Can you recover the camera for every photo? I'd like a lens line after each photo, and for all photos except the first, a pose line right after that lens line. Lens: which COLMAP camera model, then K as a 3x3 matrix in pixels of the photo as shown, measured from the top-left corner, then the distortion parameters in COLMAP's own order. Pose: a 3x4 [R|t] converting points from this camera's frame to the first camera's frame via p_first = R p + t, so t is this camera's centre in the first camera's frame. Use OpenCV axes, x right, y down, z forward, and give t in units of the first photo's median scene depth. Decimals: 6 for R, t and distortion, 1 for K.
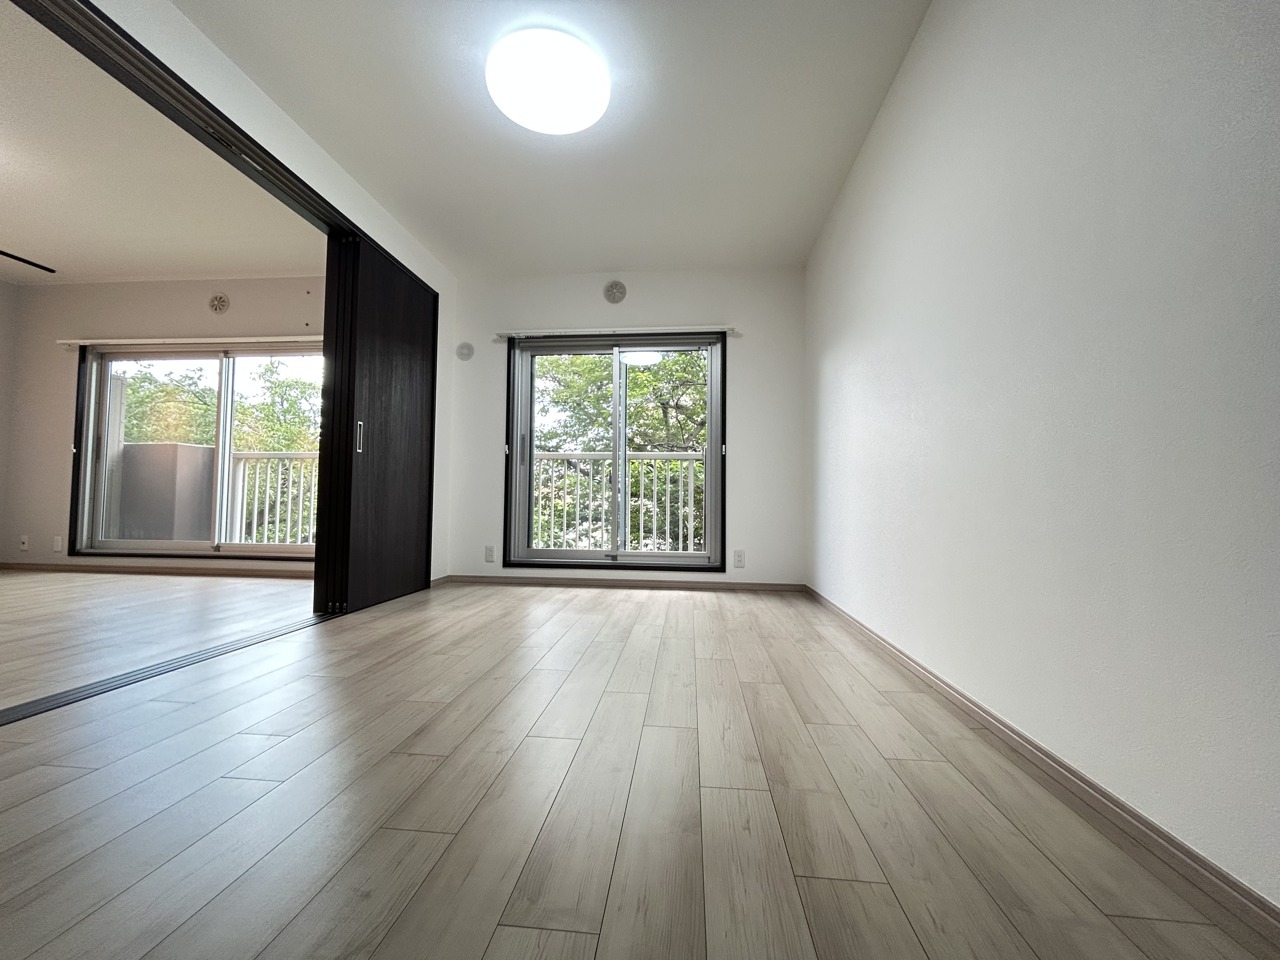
lens RADIAL K [[517.8, 0, 636.9], [0, 517.8, 480.5], [0, 0, 1]] dist [0.001379, -0.000104]
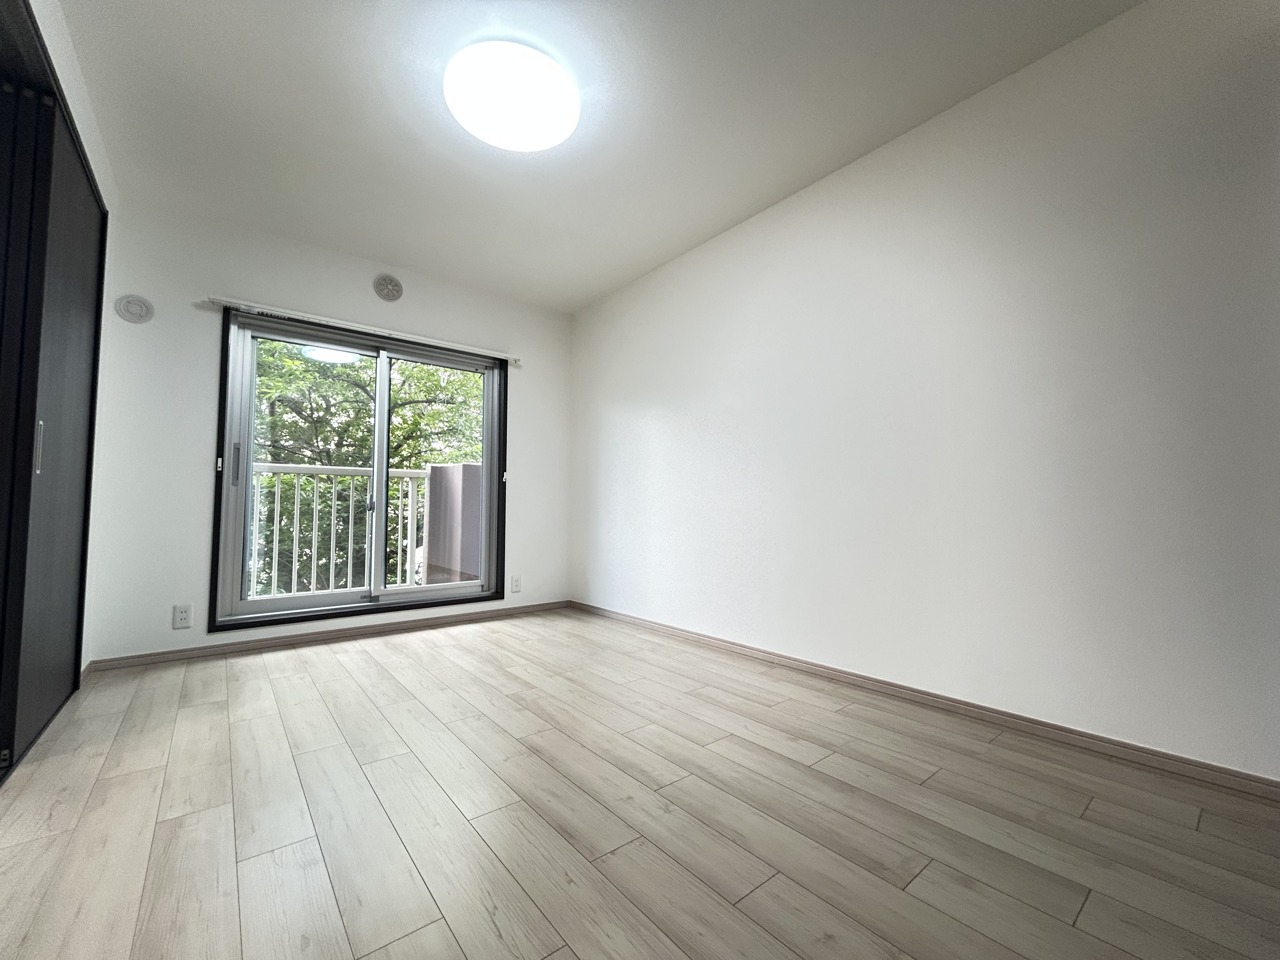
lens RADIAL K [[517.8, 0, 636.9], [0, 517.8, 480.5], [0, 0, 1]] dist [0.001379, -0.000104]
pose [[0.708447, 0.028907, 0.705172, -0.357588], [-0.024563, 0.999565, -0.016298, -0.042126], [-0.705336, -0.005775, 0.708849, 0.102605]]
